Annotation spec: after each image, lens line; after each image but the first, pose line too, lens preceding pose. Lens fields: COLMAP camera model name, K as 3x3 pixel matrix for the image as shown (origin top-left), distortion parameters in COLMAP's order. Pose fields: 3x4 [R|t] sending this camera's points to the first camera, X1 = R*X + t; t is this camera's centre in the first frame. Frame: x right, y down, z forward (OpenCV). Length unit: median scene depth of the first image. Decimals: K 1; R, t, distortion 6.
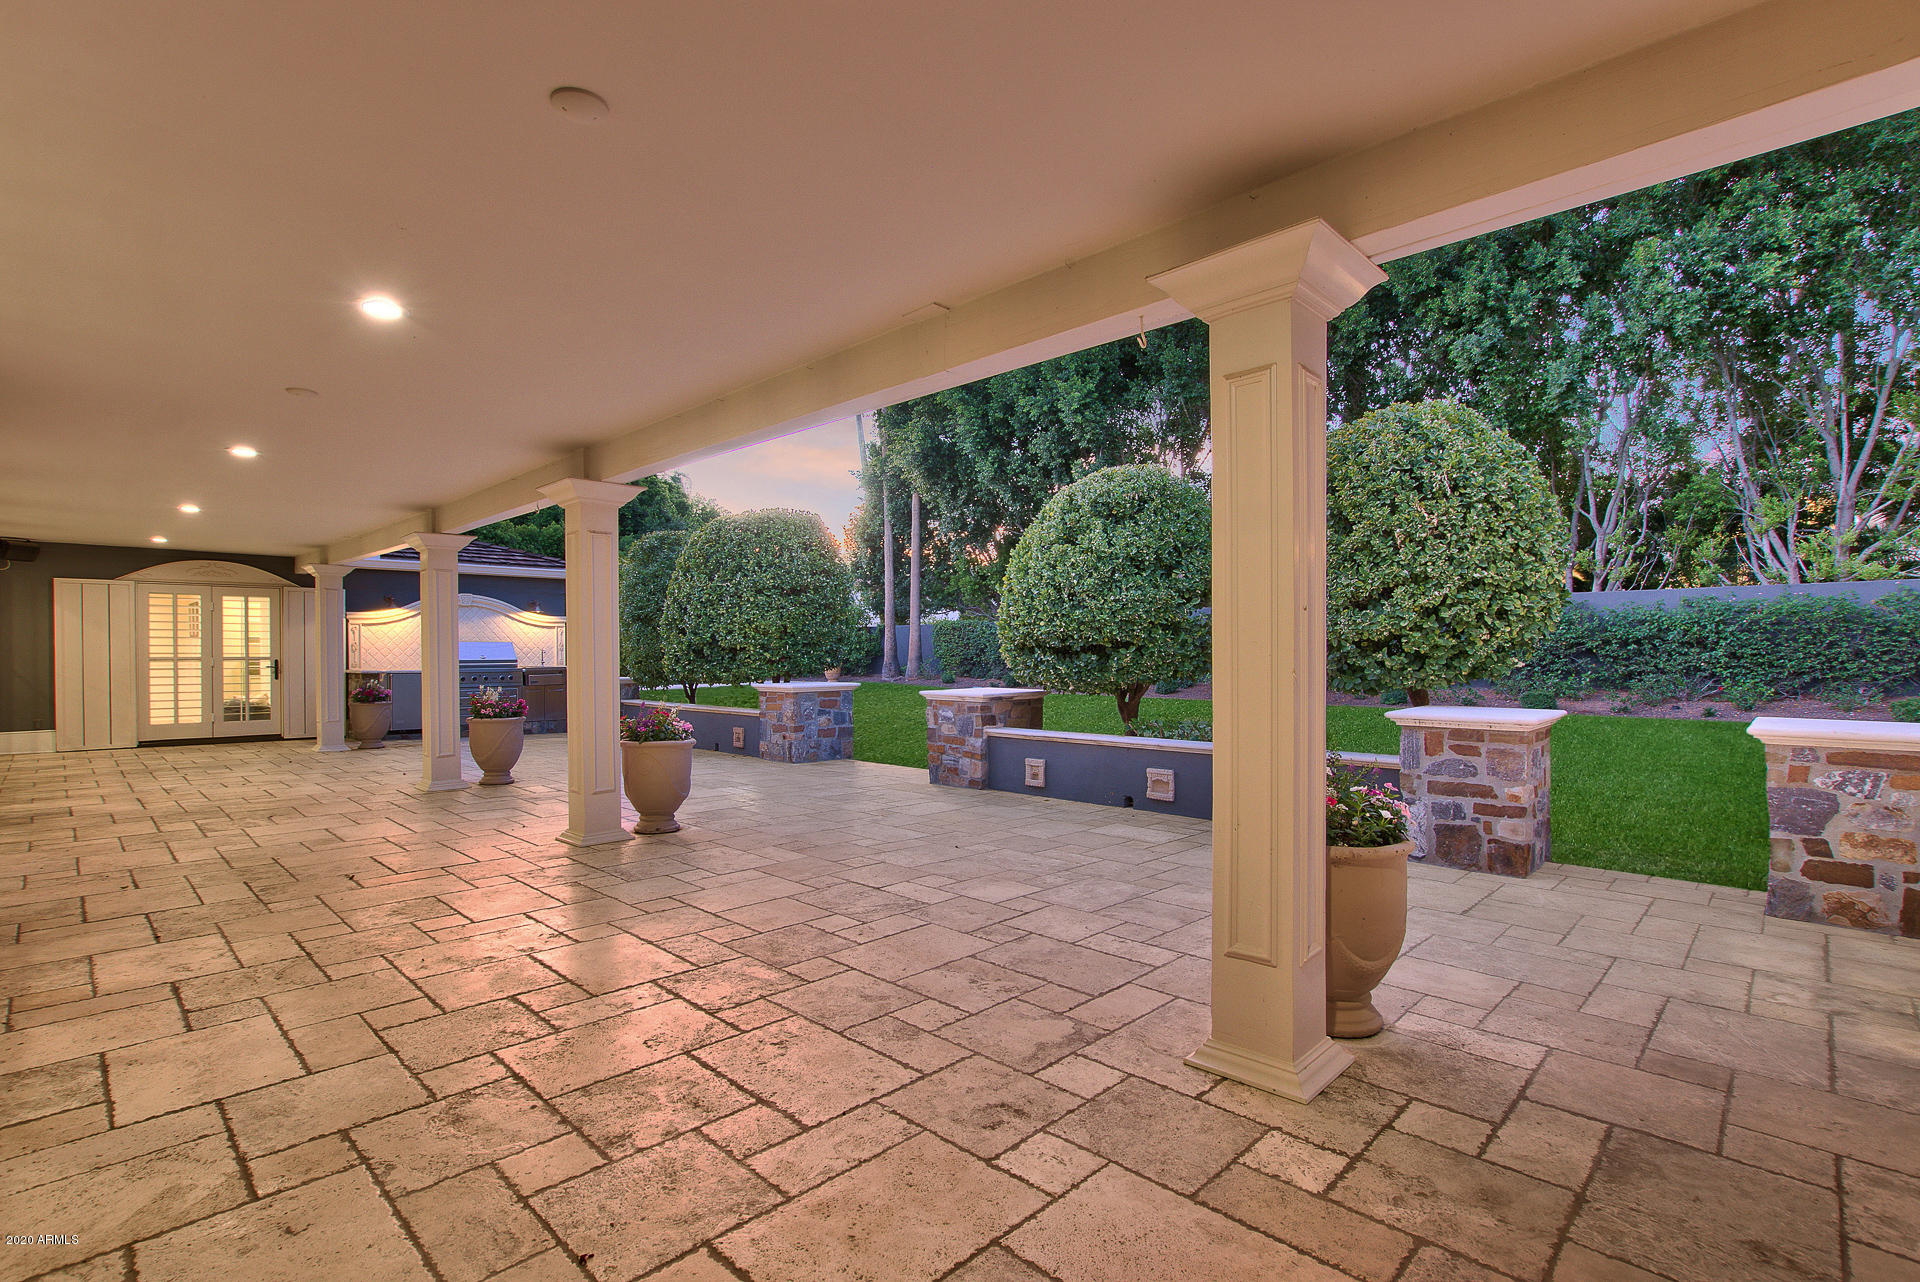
lens RADIAL K [[900.6, 0, 952.8], [0, 900.6, 653.0], [0, 0, 1]] dist [-0.026550, 0.006527]
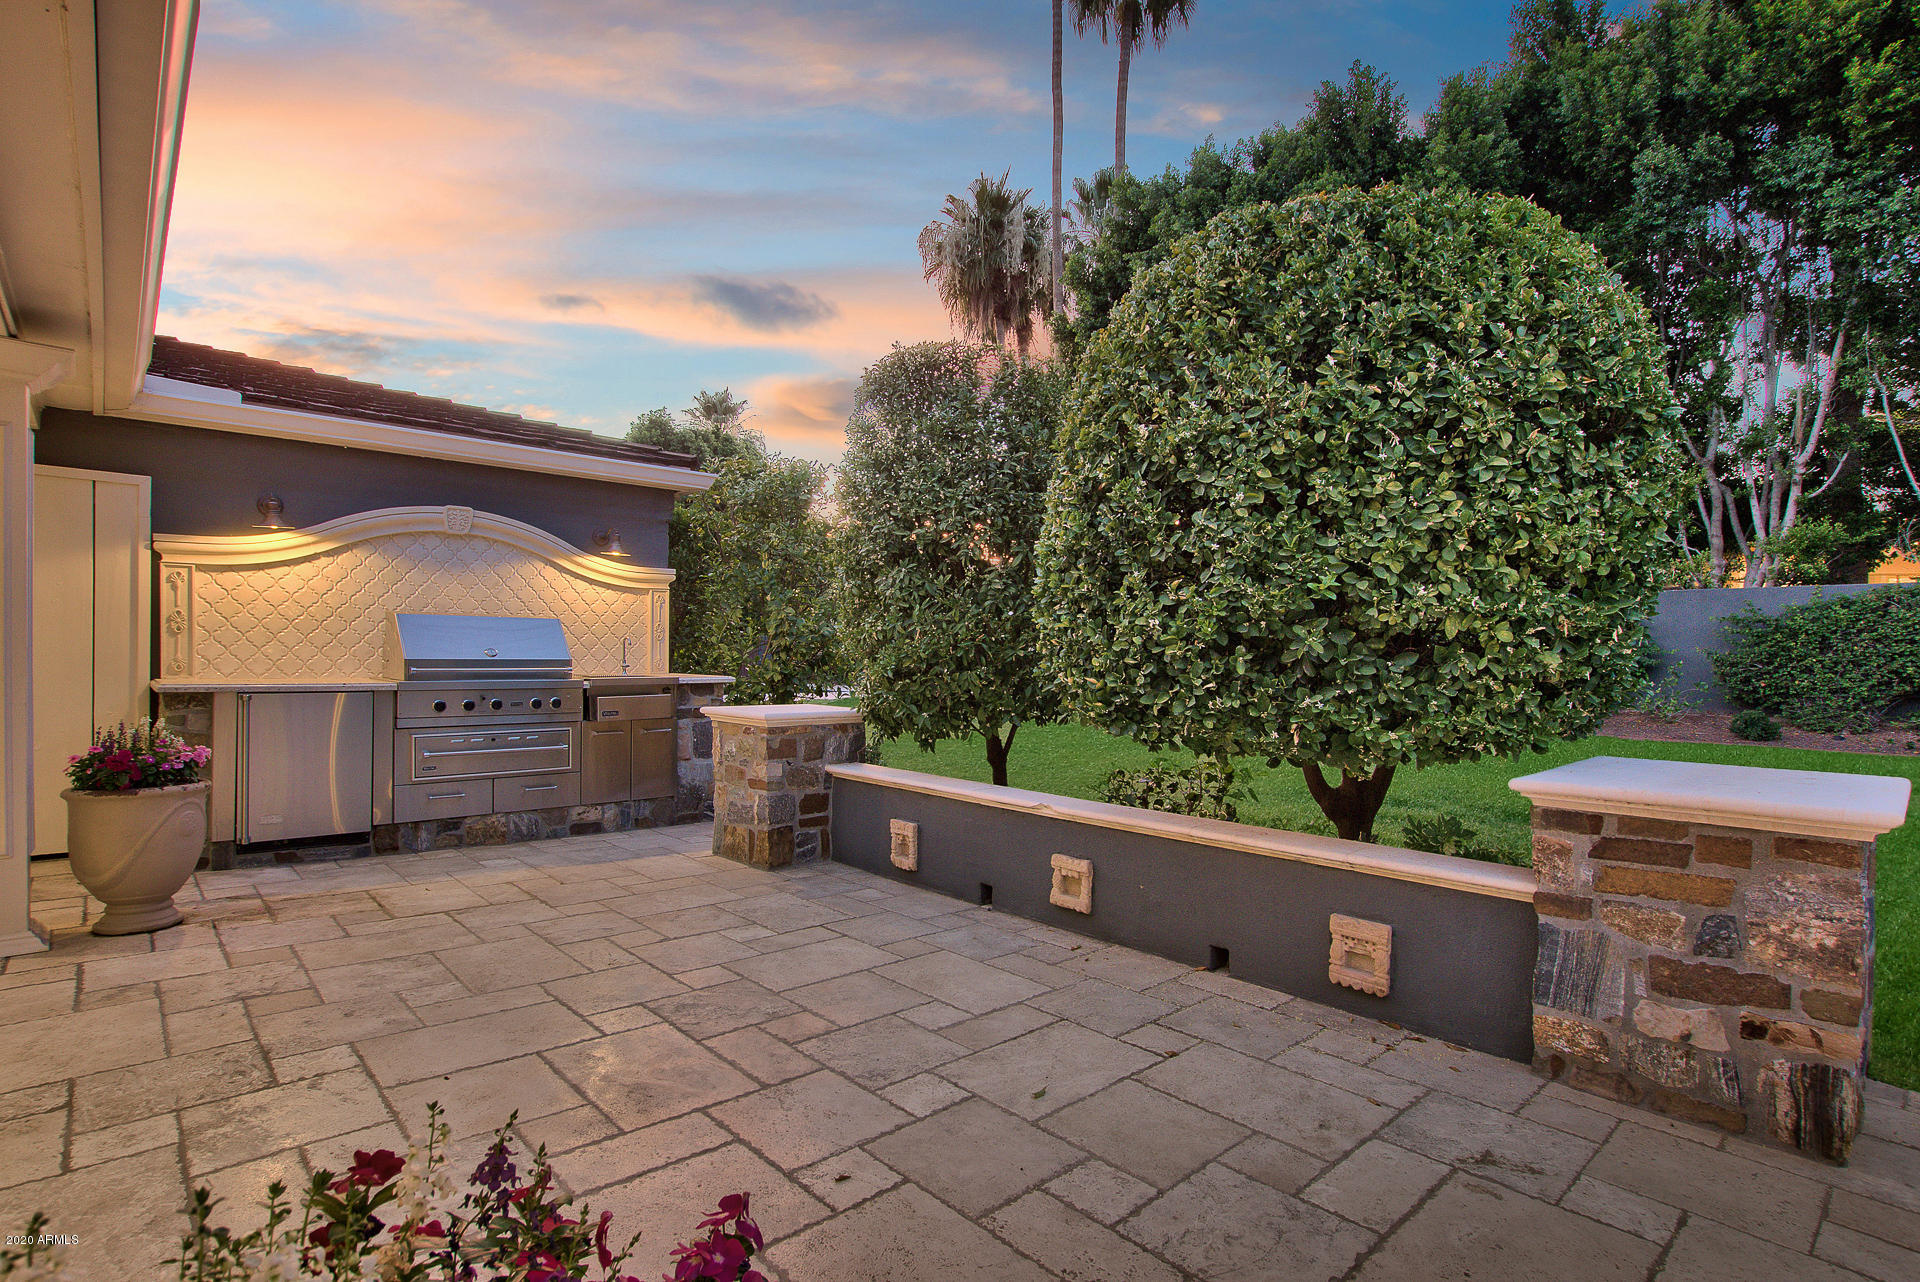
lens RADIAL K [[949.0, 0, 958.1], [0, 949.0, 664.7], [0, 0, 1]] dist [-0.028355, 0.007295]
pose [[0.998538, 0.016595, -0.051446, -0.928303], [-0.016121, 0.999824, 0.009619, 0.008683], [0.051597, -0.008775, 0.998629, 1.864960]]
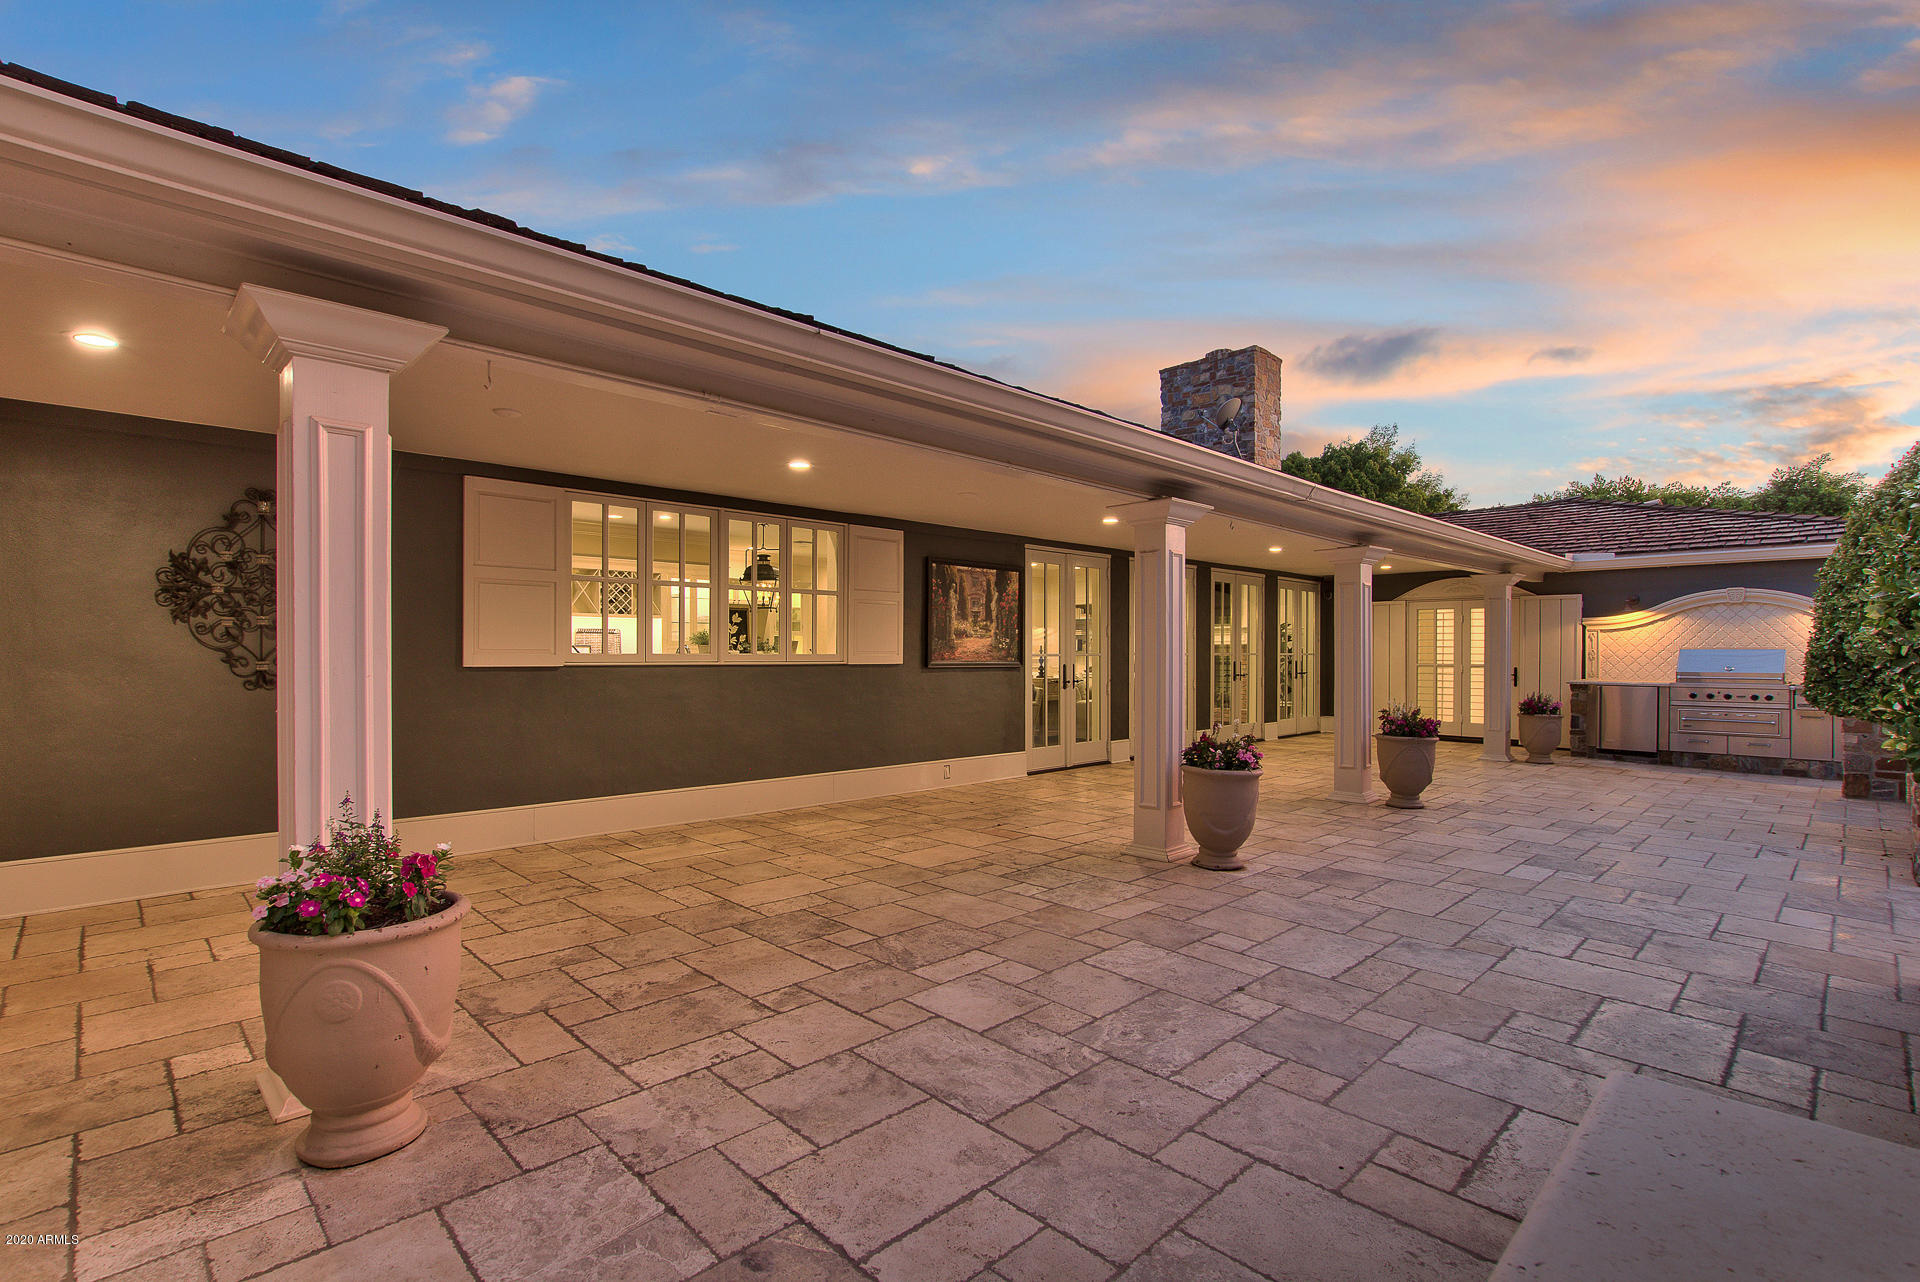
lens RADIAL K [[900.6, 0, 952.8], [0, 900.6, 653.0], [0, 0, 1]] dist [-0.026550, 0.006527]
pose [[-0.028363, 0.002960, -0.999593, 0.873641], [-0.003401, 0.999990, 0.003057, -0.029863], [0.999592, 0.003486, -0.028353, 1.115733]]
